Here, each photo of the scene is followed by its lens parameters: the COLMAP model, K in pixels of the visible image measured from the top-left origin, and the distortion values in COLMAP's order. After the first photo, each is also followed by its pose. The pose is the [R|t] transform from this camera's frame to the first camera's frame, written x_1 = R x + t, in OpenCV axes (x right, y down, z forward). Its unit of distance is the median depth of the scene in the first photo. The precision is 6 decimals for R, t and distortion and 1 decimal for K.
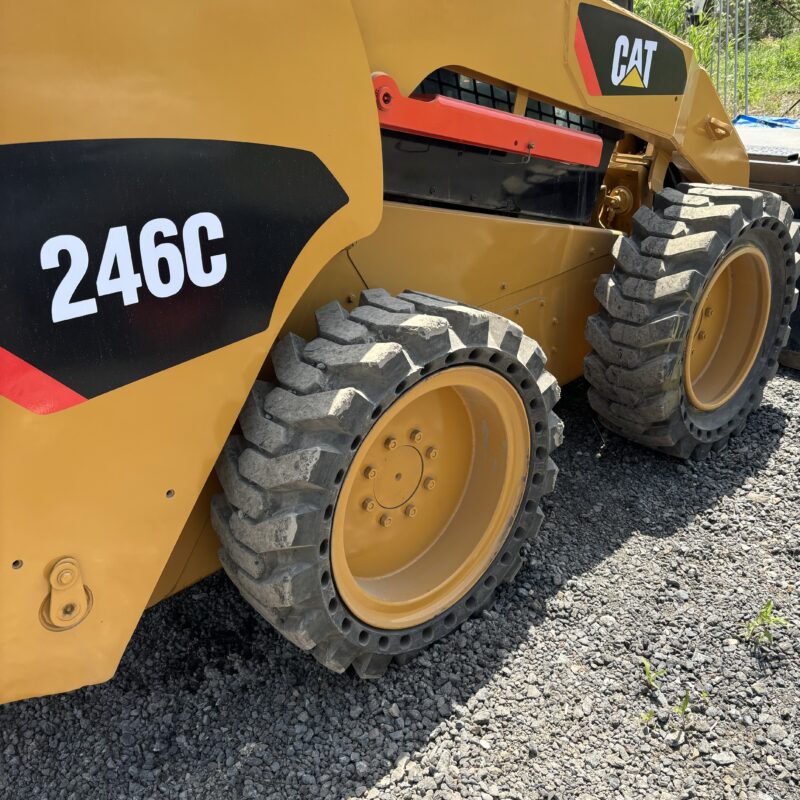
lens RADIAL K [[801.8, 0, 417.6], [0, 801.8, 396.4], [0, 0, 1]] dist [0.038077, -0.037536]
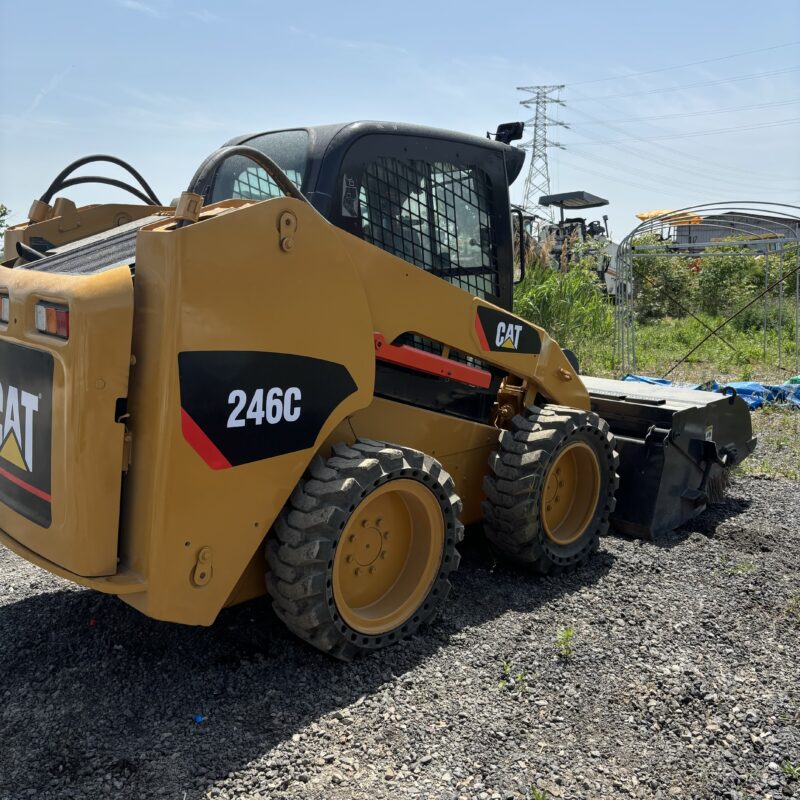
lens RADIAL K [[801.8, 0, 417.6], [0, 801.8, 396.4], [0, 0, 1]] dist [0.038077, -0.037536]
pose [[0.995396, 0.072119, 0.063129, -0.049037], [-0.051104, 0.956569, -0.286990, 0.279520], [-0.081084, 0.282443, 0.955851, -0.760688]]
